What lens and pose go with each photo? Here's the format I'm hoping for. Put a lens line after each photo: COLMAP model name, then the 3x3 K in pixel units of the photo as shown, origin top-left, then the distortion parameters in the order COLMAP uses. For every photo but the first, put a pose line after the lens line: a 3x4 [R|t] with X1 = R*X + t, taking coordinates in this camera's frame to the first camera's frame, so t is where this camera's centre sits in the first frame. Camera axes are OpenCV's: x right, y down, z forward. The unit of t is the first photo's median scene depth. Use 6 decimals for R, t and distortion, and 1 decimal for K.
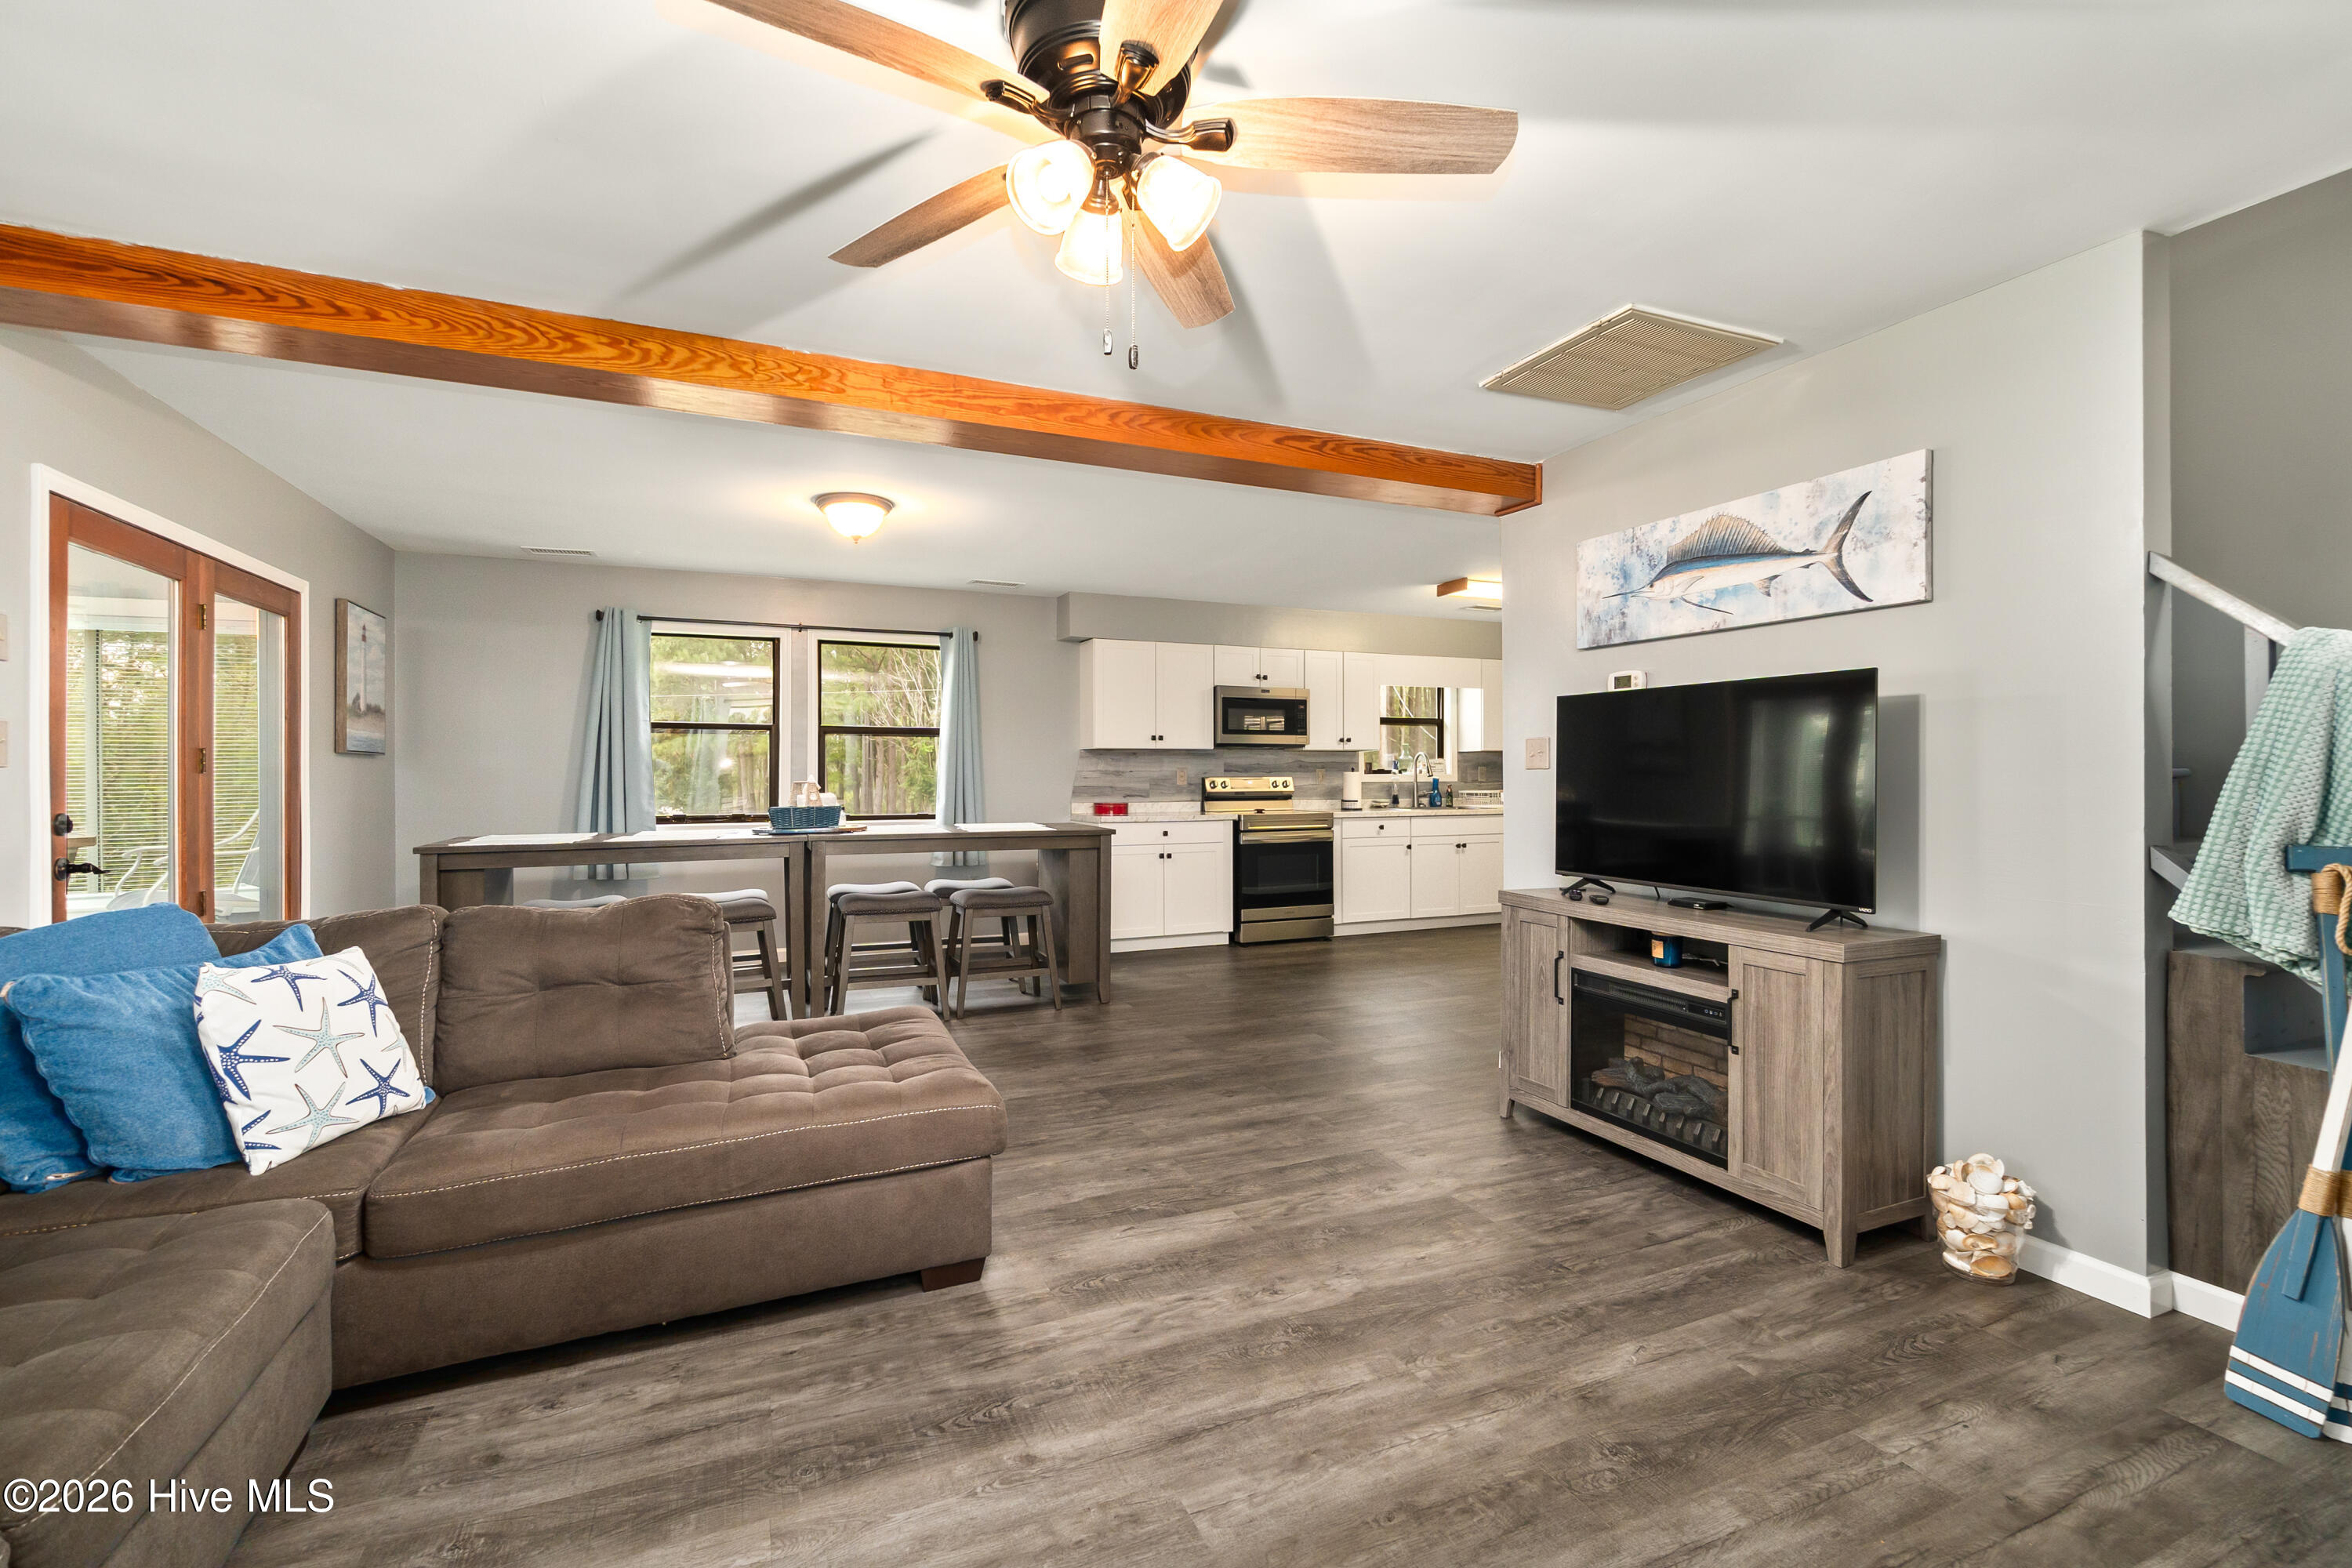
lens RADIAL K [[1009.0, 0, 1179.8], [0, 1009.0, 779.1], [0, 0, 1]] dist [-0.003464, 0.000432]
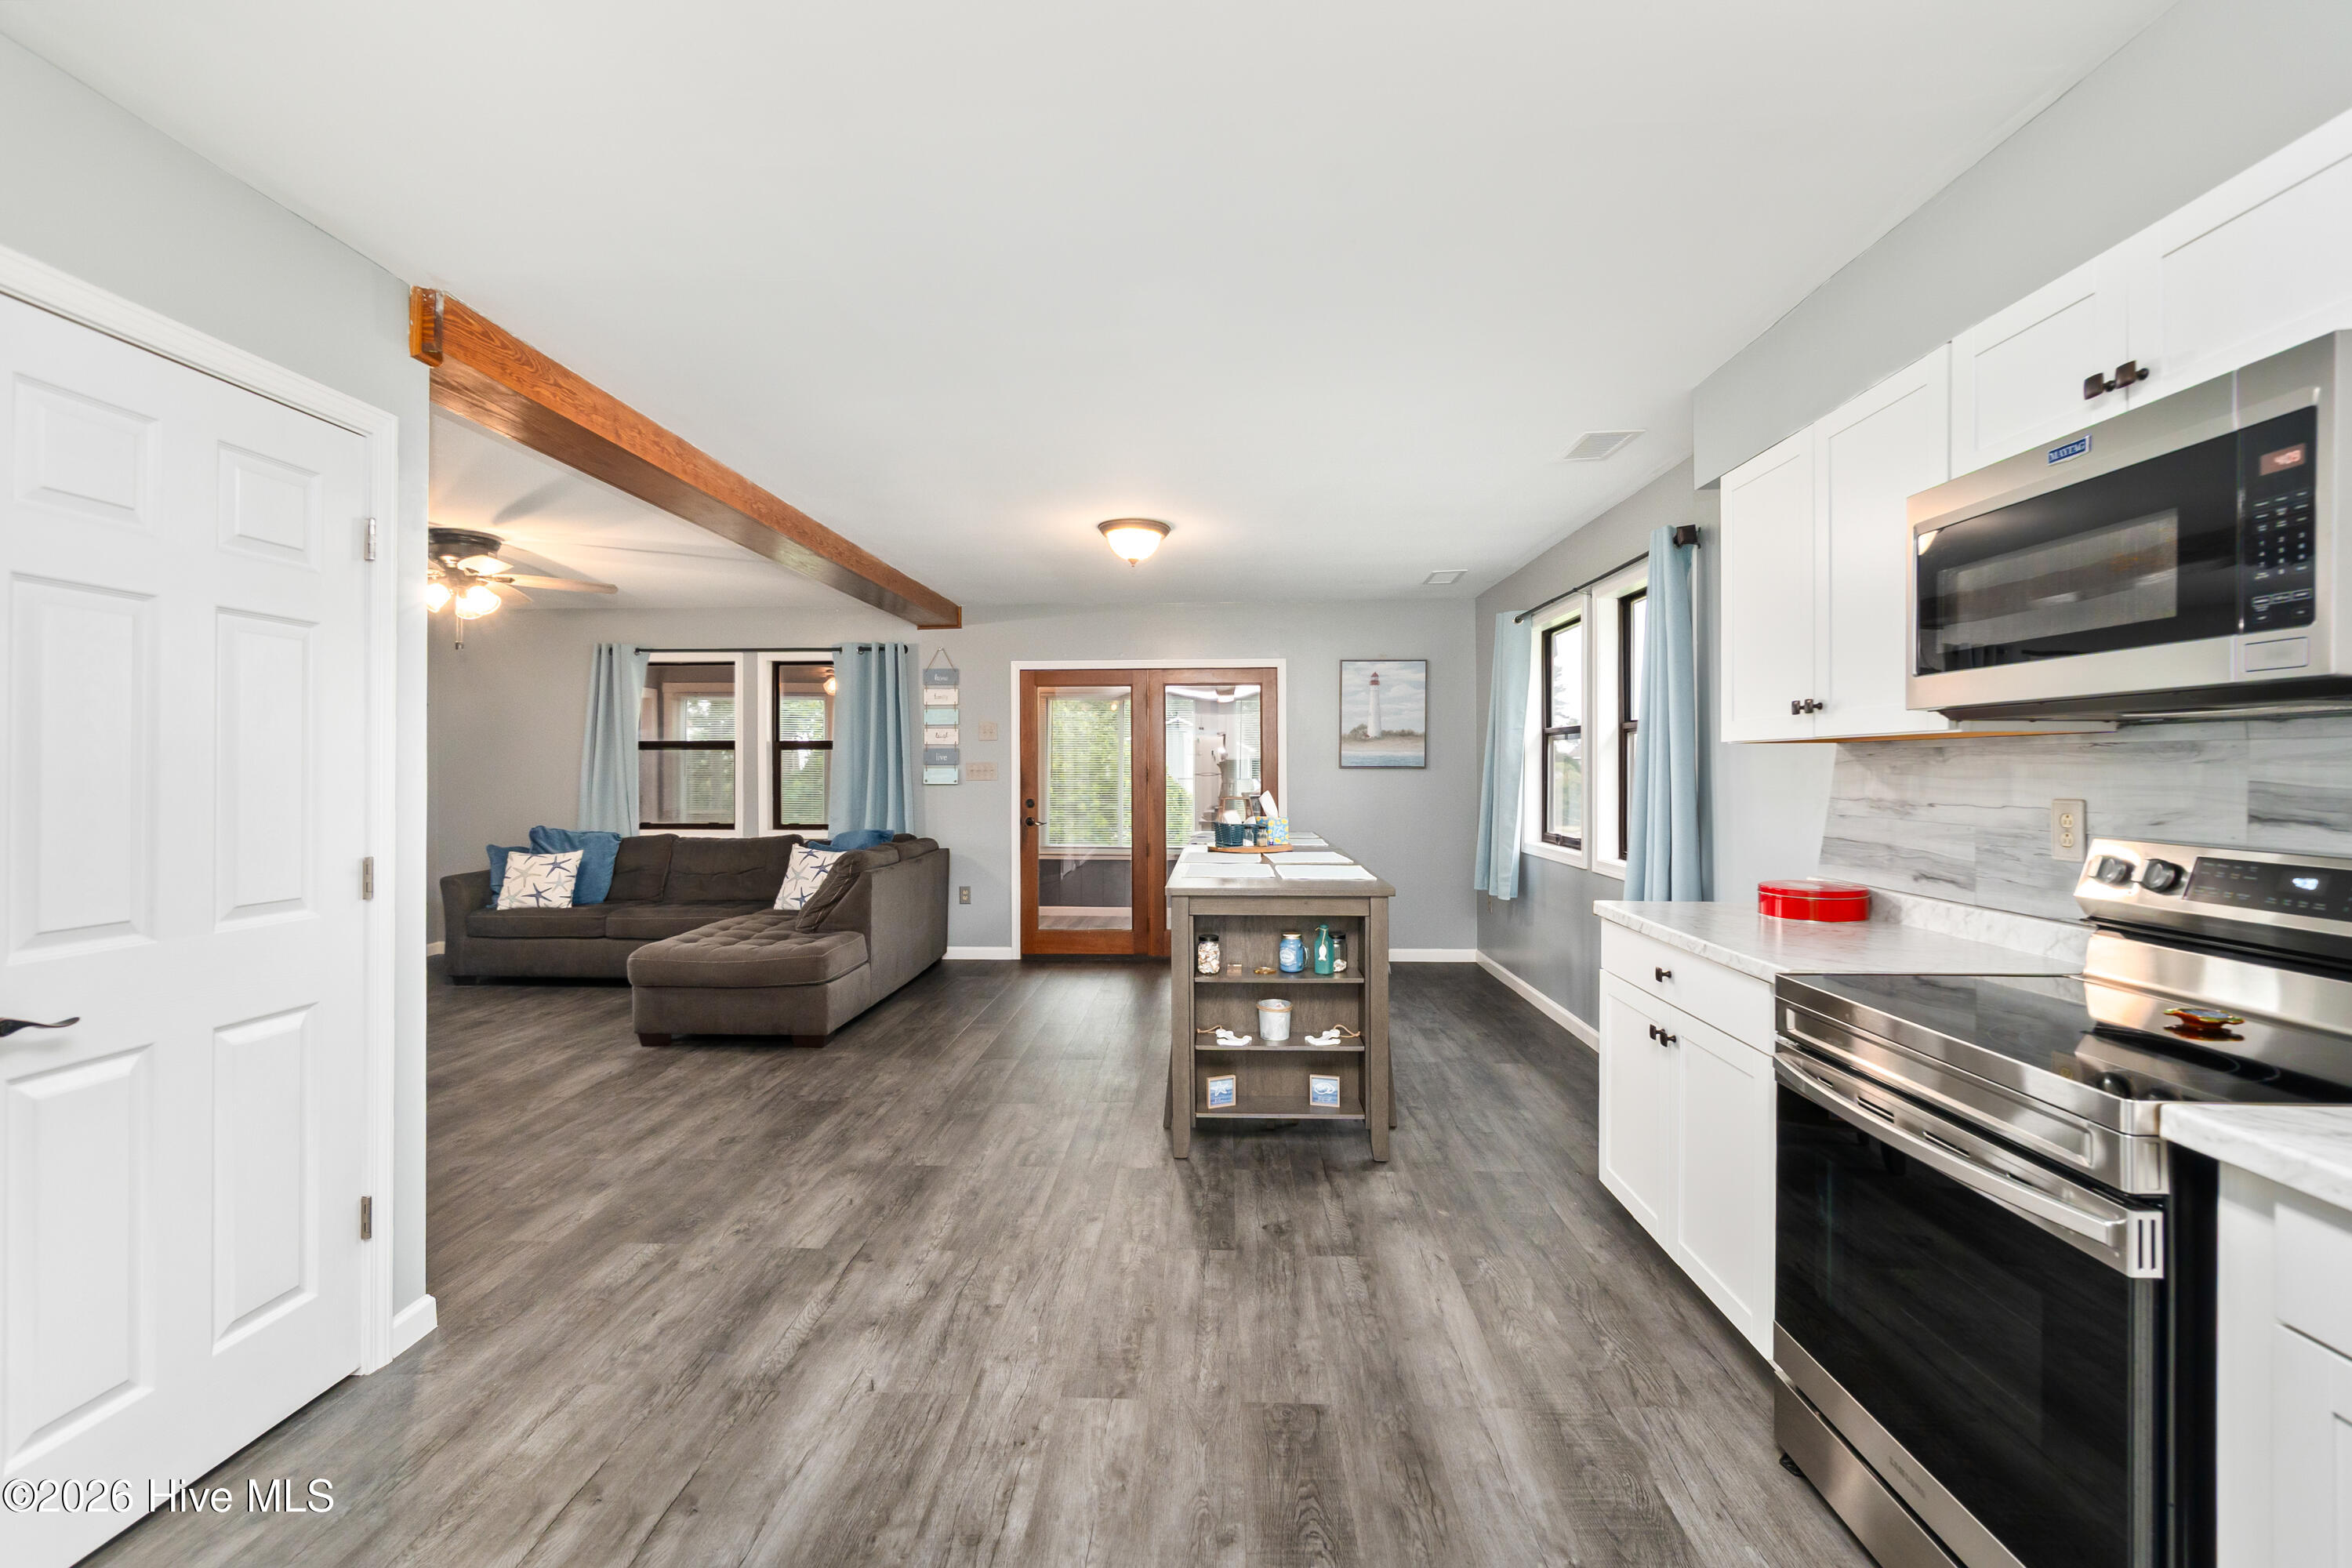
lens RADIAL K [[1009.0, 0, 1163.0], [0, 1009.0, 772.6], [0, 0, 1]] dist [-0.003464, 0.000432]
pose [[-0.456947, 0.000828, -0.889494, 0.854507], [-0.005327, 0.999979, 0.003668, -0.042695], [0.889478, 0.006414, -0.456933, 2.189771]]
